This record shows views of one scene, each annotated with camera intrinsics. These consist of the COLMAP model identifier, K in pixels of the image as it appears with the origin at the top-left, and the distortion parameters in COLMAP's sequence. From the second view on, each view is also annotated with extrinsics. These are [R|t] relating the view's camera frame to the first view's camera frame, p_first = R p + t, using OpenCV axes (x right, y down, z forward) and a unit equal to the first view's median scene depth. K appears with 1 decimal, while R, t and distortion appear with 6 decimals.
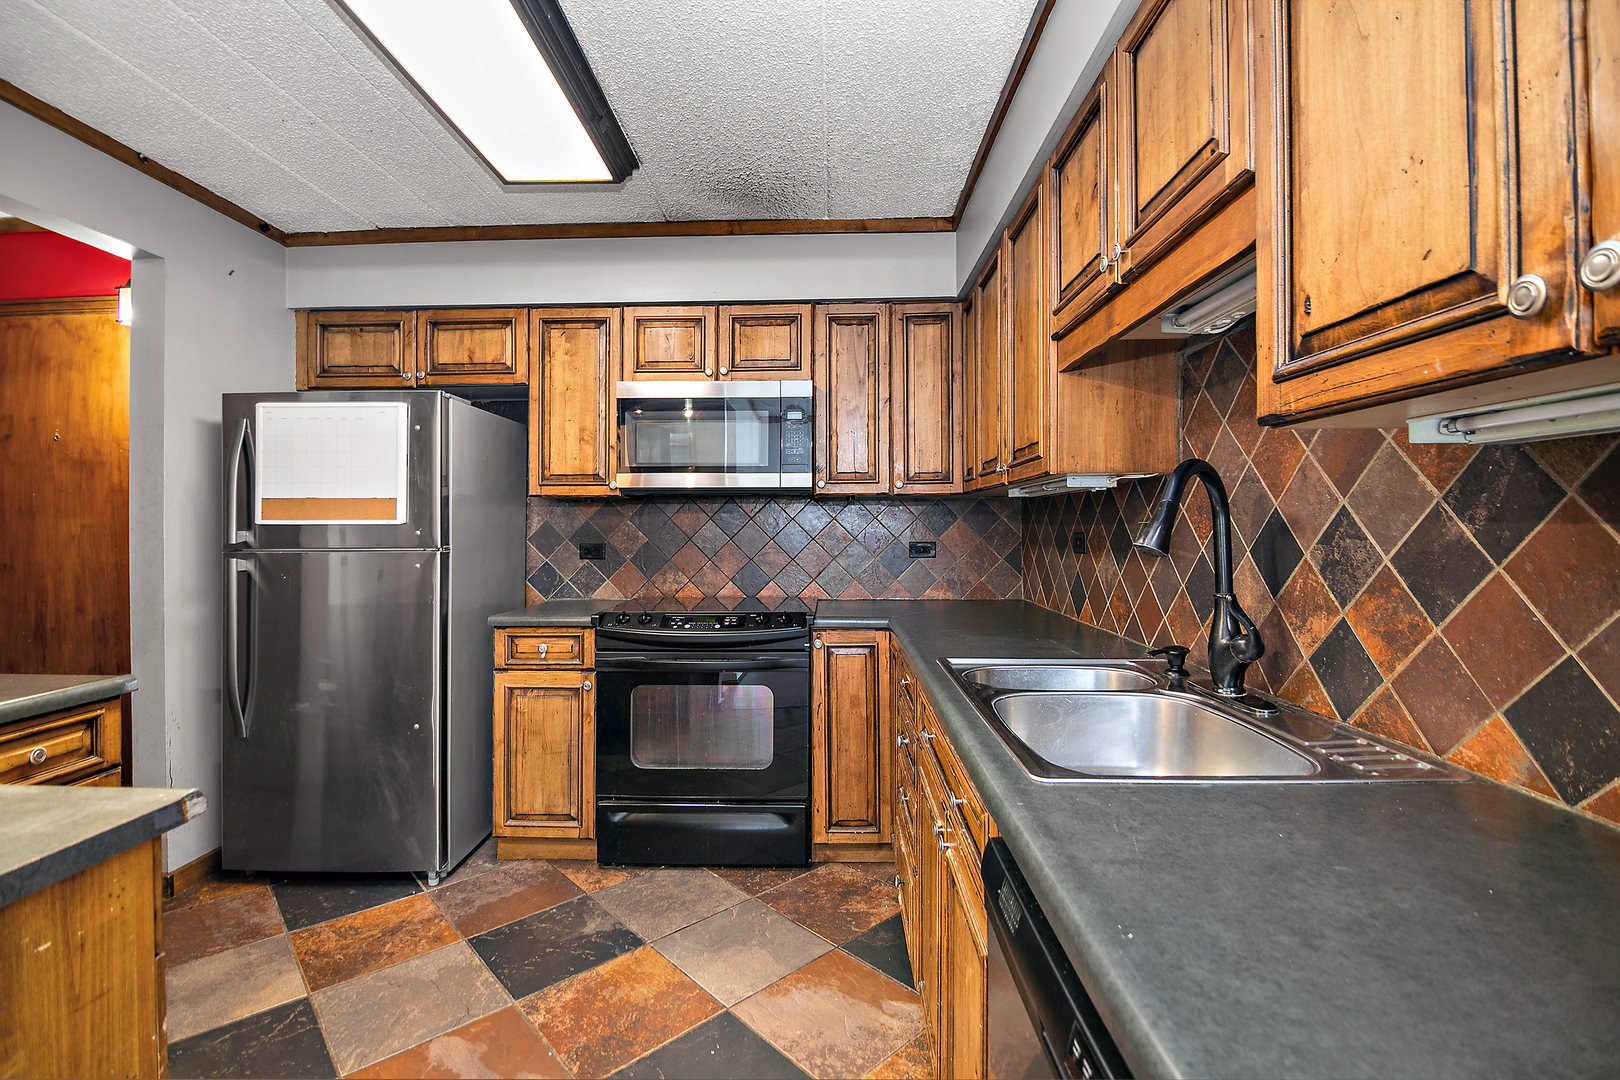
lens RADIAL K [[735.8, 0, 801.4], [0, 735.8, 528.6], [0, 0, 1]] dist [-0.014804, -0.004694]
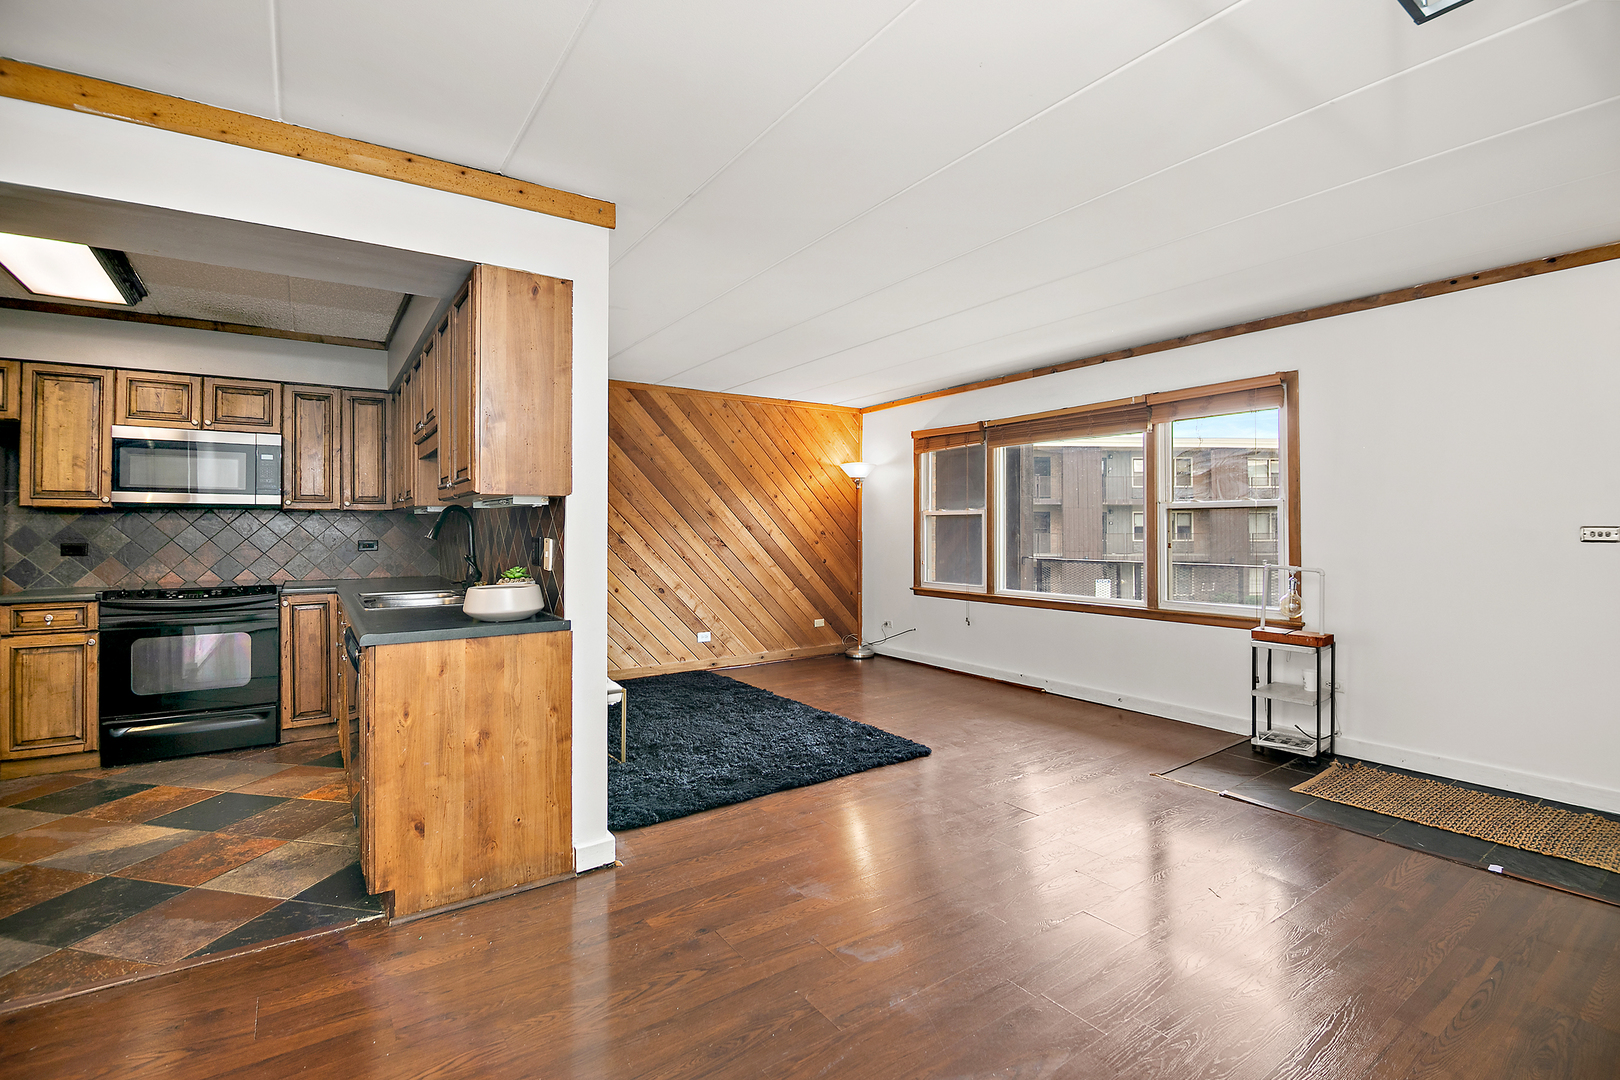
lens RADIAL K [[735.8, 0, 801.4], [0, 735.8, 528.6], [0, 0, 1]] dist [-0.014804, -0.004694]
pose [[0.804953, 0.002606, 0.593332, -0.013704], [0.001678, 0.999976, -0.006669, 0.005451], [-0.593336, 0.006364, 0.804930, -0.855722]]
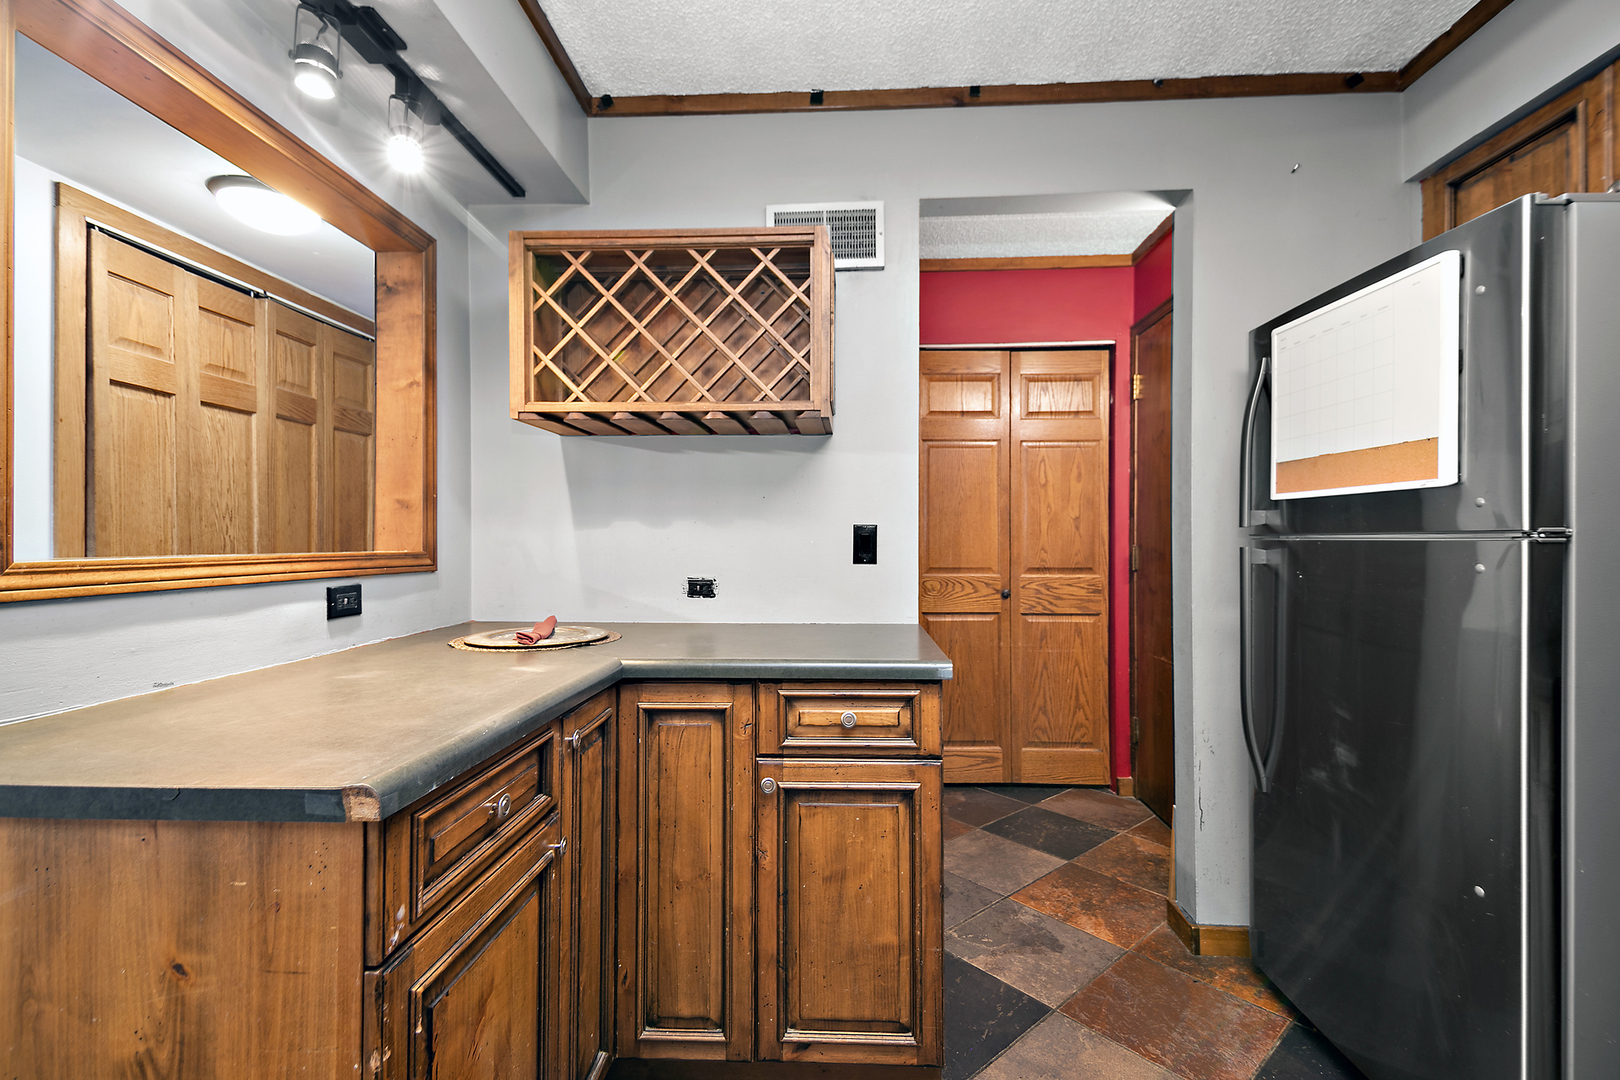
lens RADIAL K [[732.2, 0, 812.4], [0, 732.2, 533.1], [0, 0, 1]] dist [0.038085, -0.014871]
pose [[-0.009296, -0.003206, -0.999952, -0.011687], [-0.006404, 0.999975, -0.003147, 0.028981], [0.999936, 0.006374, -0.009317, 0.499106]]
